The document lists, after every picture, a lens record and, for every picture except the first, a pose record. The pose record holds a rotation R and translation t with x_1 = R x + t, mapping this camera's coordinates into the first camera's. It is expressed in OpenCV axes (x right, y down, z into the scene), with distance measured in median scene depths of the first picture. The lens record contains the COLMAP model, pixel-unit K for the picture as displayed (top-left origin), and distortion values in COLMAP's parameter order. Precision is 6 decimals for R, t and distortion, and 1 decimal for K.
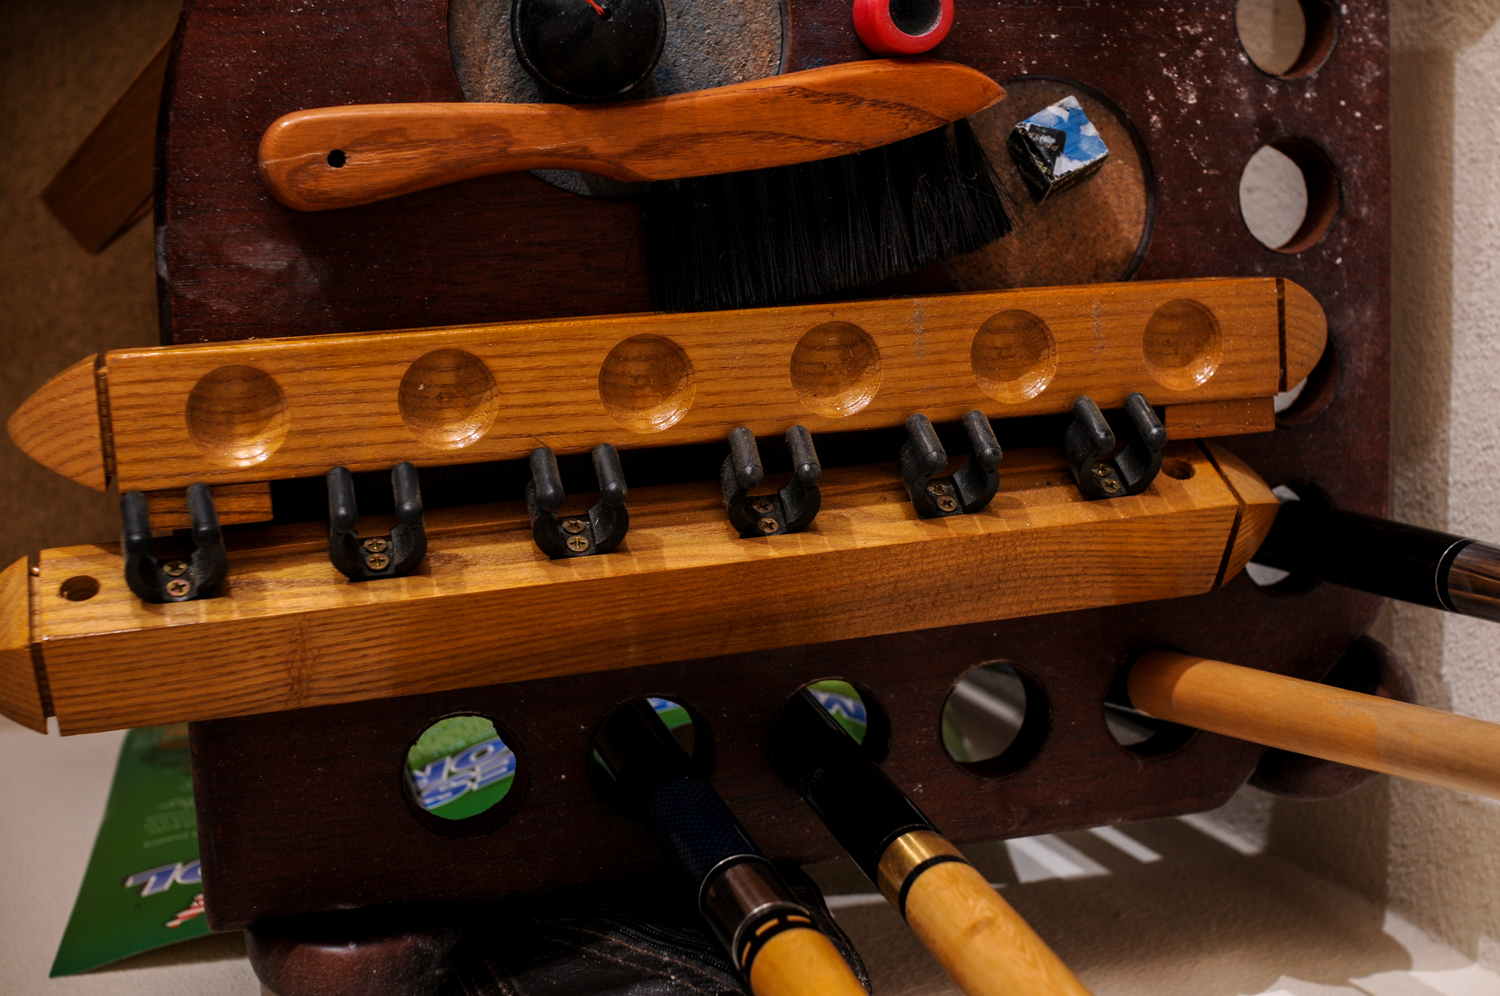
lens RADIAL K [[1908.8, 0, 674.7], [0, 1908.8, 497.5], [0, 0, 1]] dist [-0.121400, -0.001517]
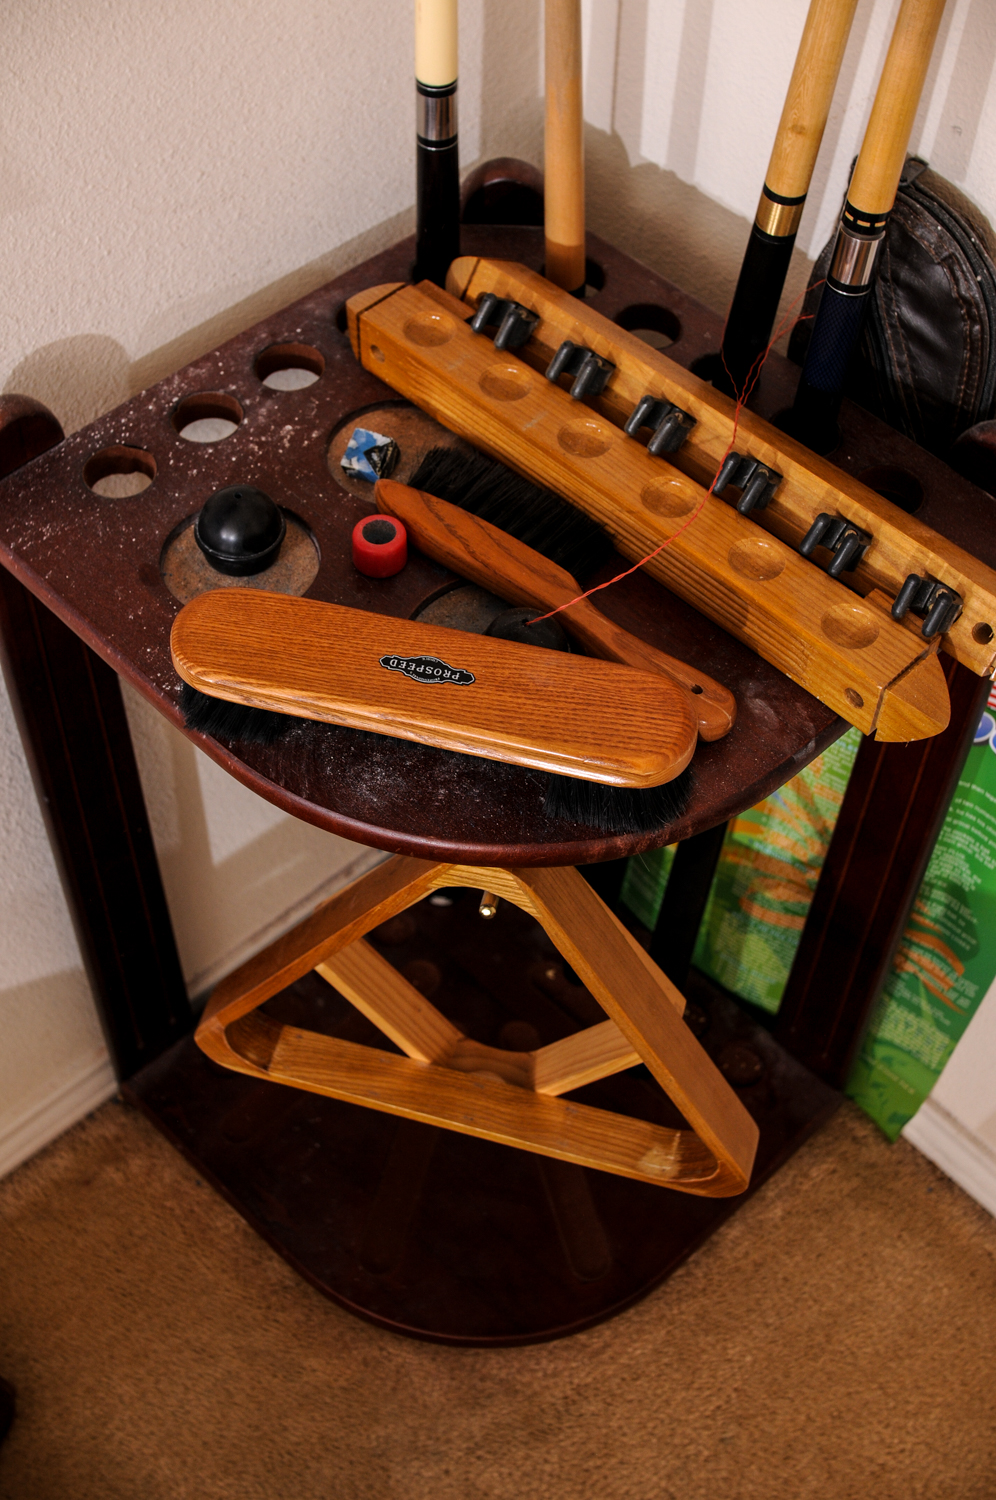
lens RADIAL K [[1984.4, 0, 501.2], [0, 1984.4, 739.3], [0, 0, 1]] dist [-0.177927, 0.254465]
pose [[-0.641337, -0.732782, 0.227414, -0.473578], [0.760042, -0.566198, 0.318993, -0.850043], [-0.104991, 0.377426, 0.920069, -0.538344]]
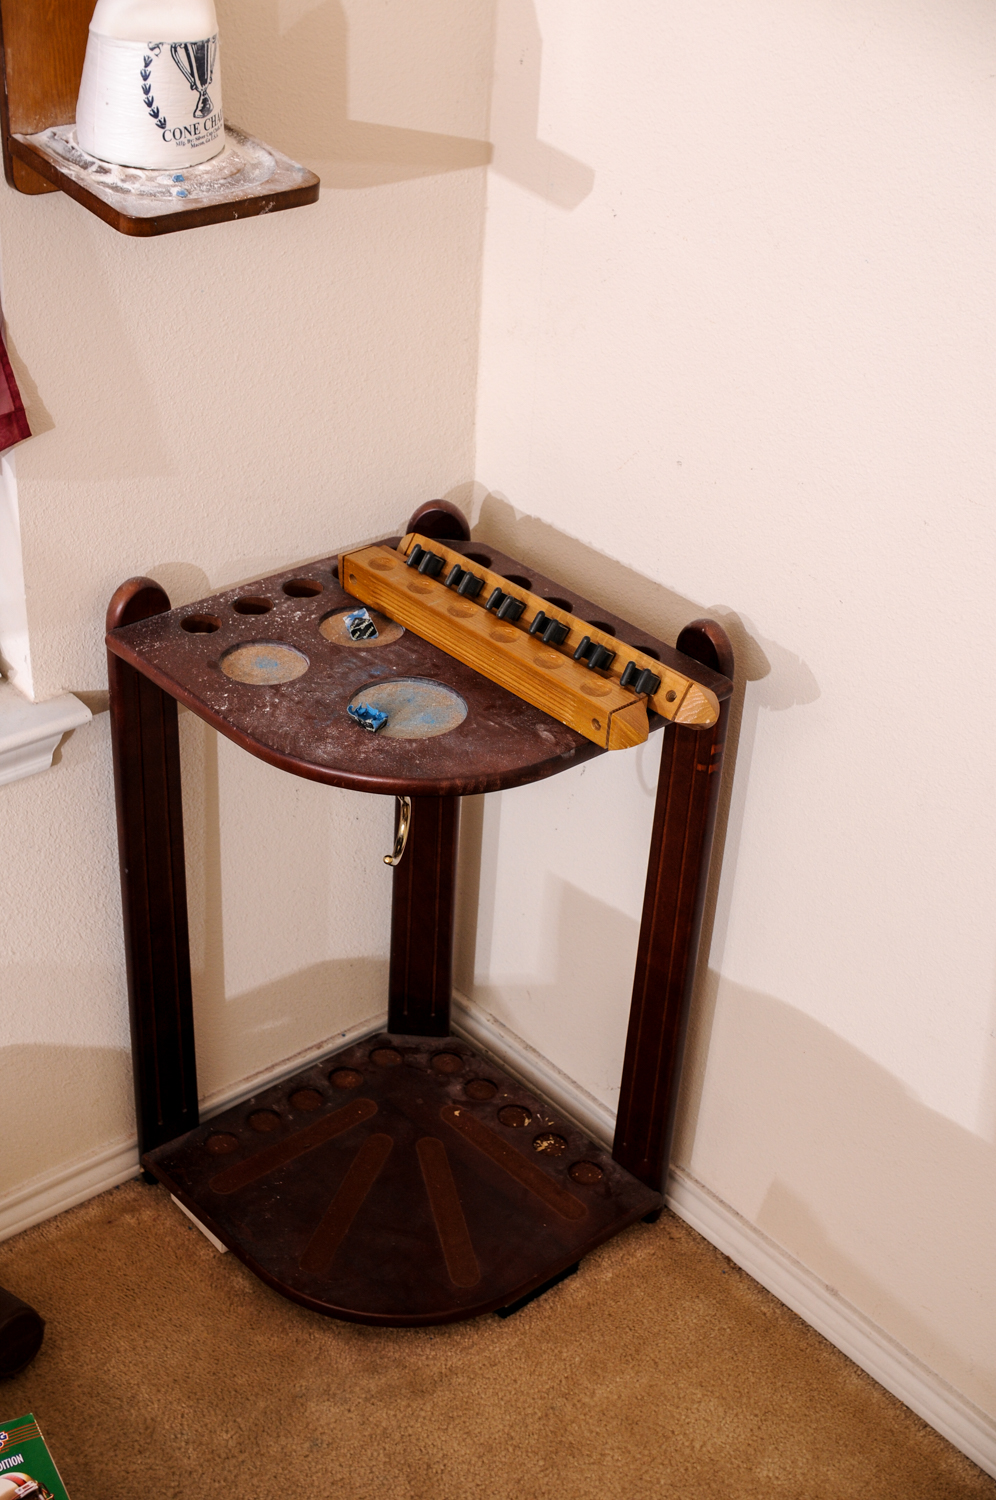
lens RADIAL K [[1984.4, 0, 501.2], [0, 1984.4, 739.3], [0, 0, 1]] dist [-0.177927, 0.254465]
pose [[-0.596373, -0.631638, 0.495350, -1.675103], [0.794168, -0.374516, 0.478575, -1.631829], [-0.116770, 0.678801, 0.724979, -1.194597]]
